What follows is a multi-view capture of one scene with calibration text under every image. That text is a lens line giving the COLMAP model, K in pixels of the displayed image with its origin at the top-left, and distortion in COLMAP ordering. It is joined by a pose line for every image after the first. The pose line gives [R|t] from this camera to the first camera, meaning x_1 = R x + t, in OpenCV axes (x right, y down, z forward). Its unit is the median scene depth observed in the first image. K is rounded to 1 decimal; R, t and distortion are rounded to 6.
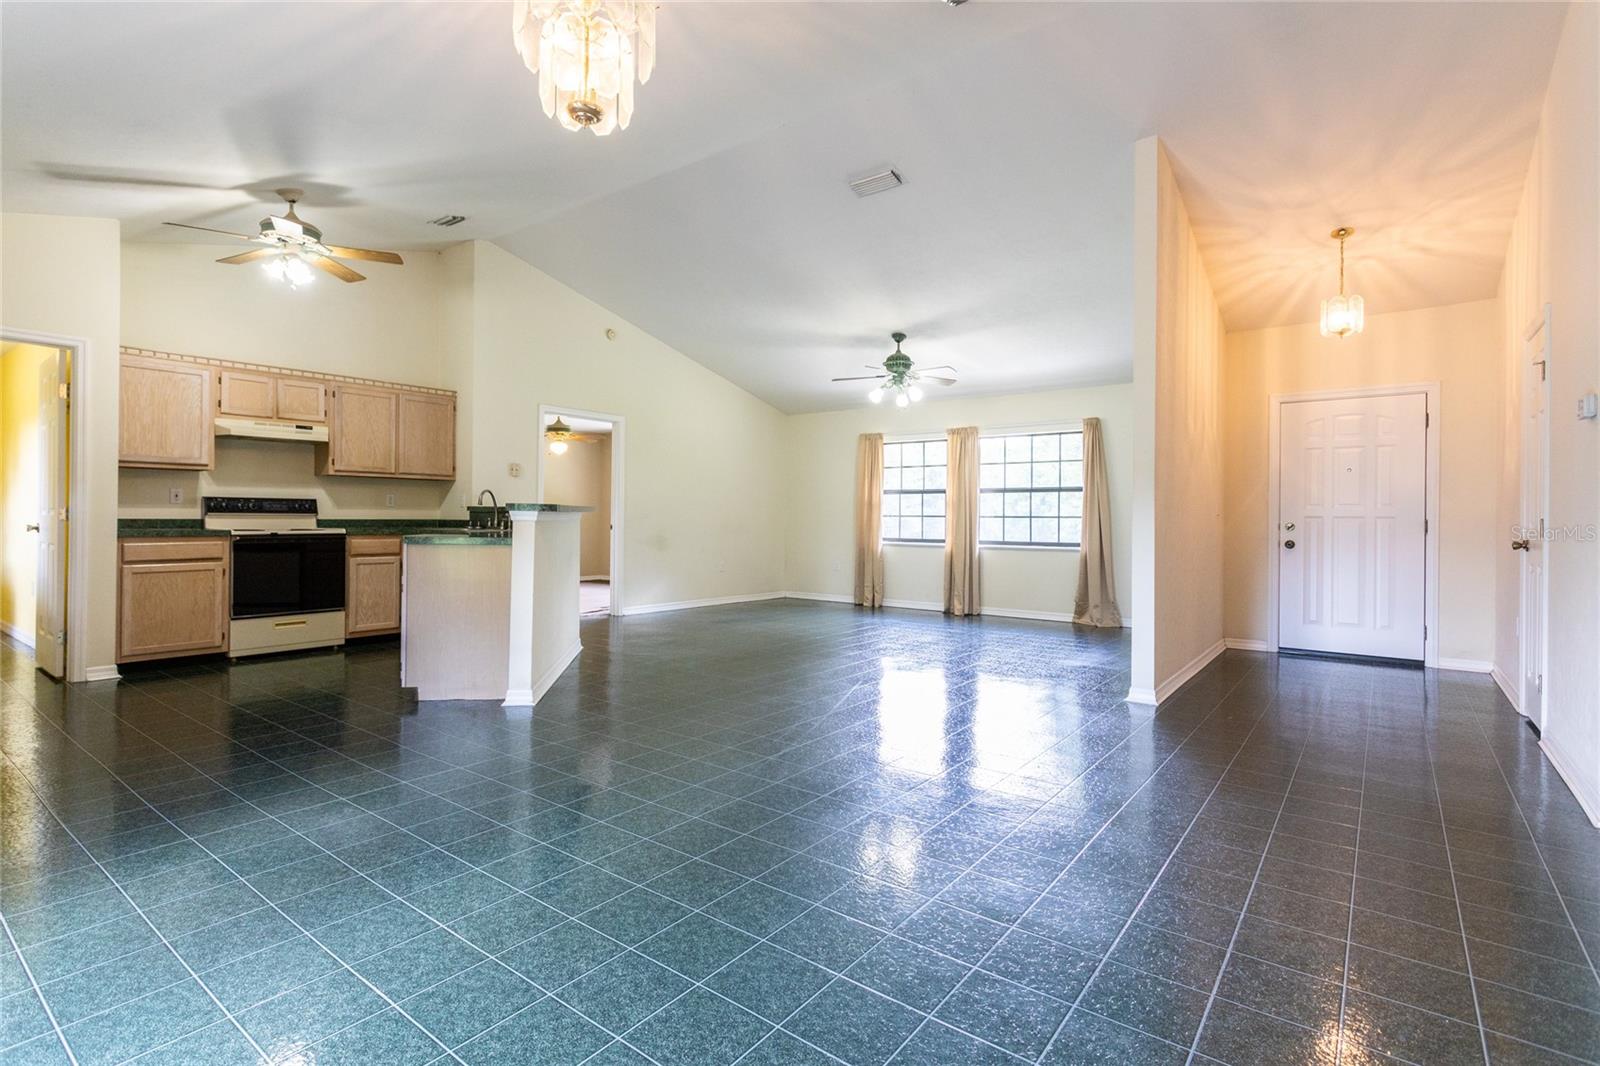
lens RADIAL K [[768.6, 0, 796.9], [0, 768.6, 519.9], [0, 0, 1]] dist [0.005370, 0.000776]
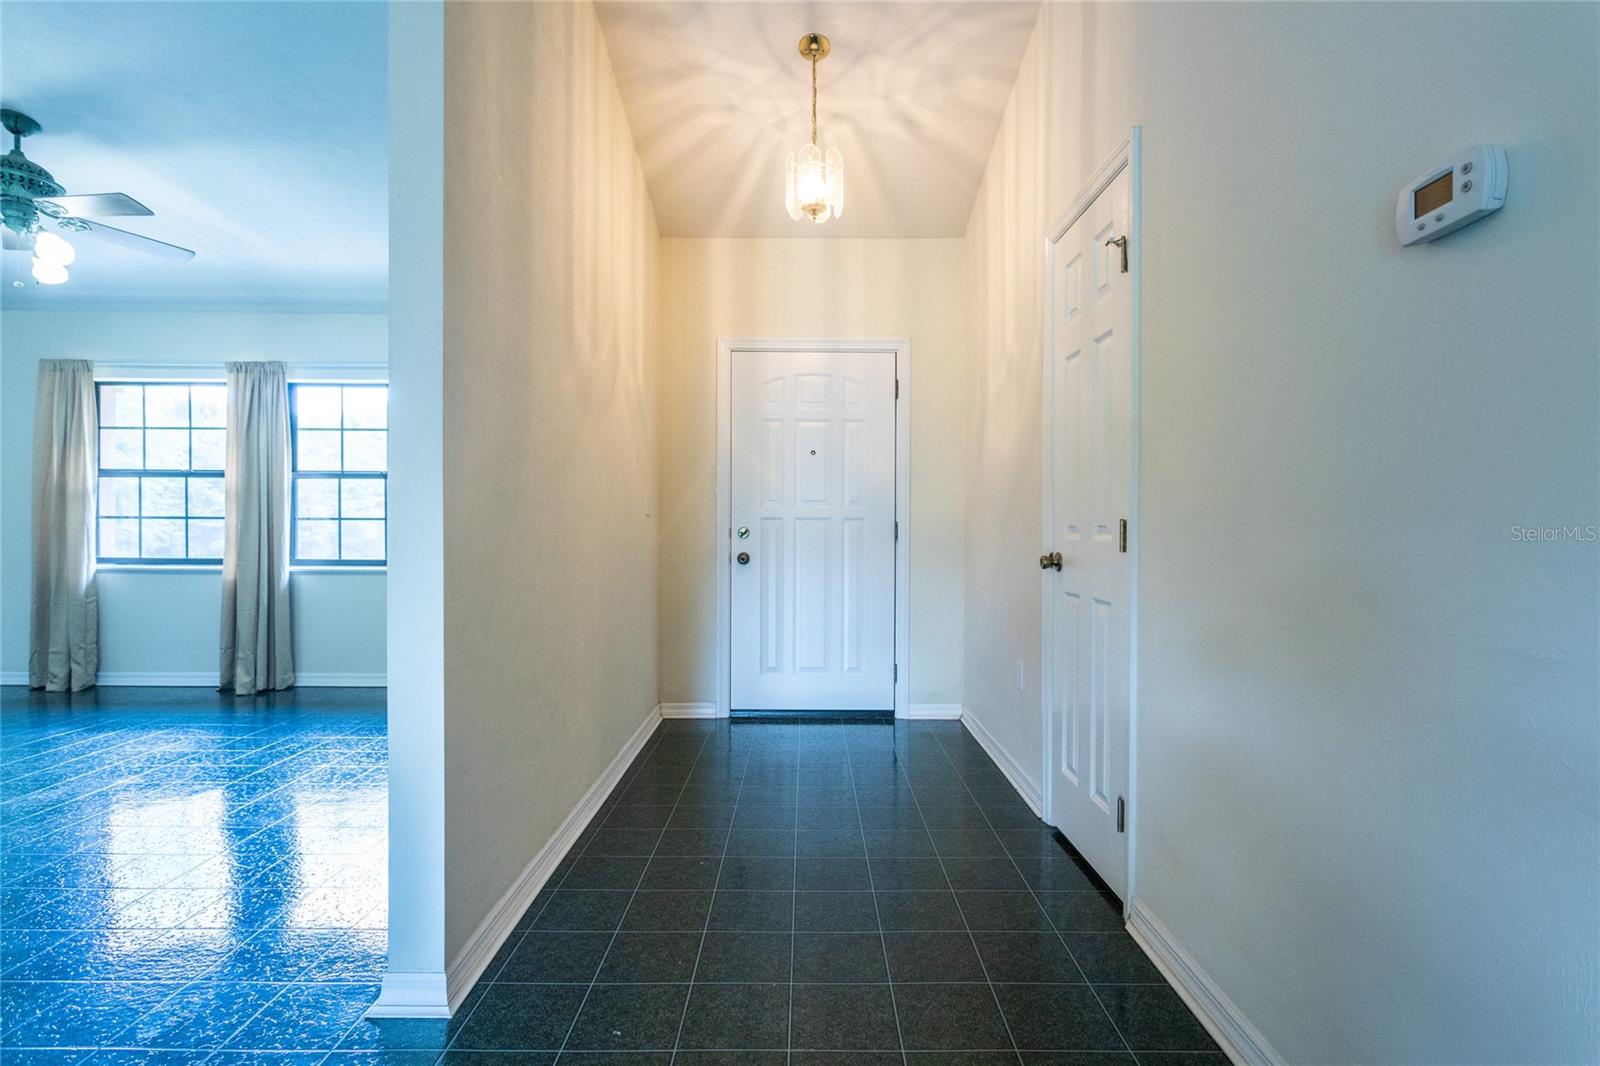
lens RADIAL K [[768.6, 0, 796.9], [0, 768.6, 519.9], [0, 0, 1]] dist [0.005370, 0.000776]
pose [[0.801971, 0.000117, 0.597363, 0.267147], [0.002936, 0.999987, -0.004137, 0.000617], [-0.597356, 0.005071, 0.801960, 0.419044]]
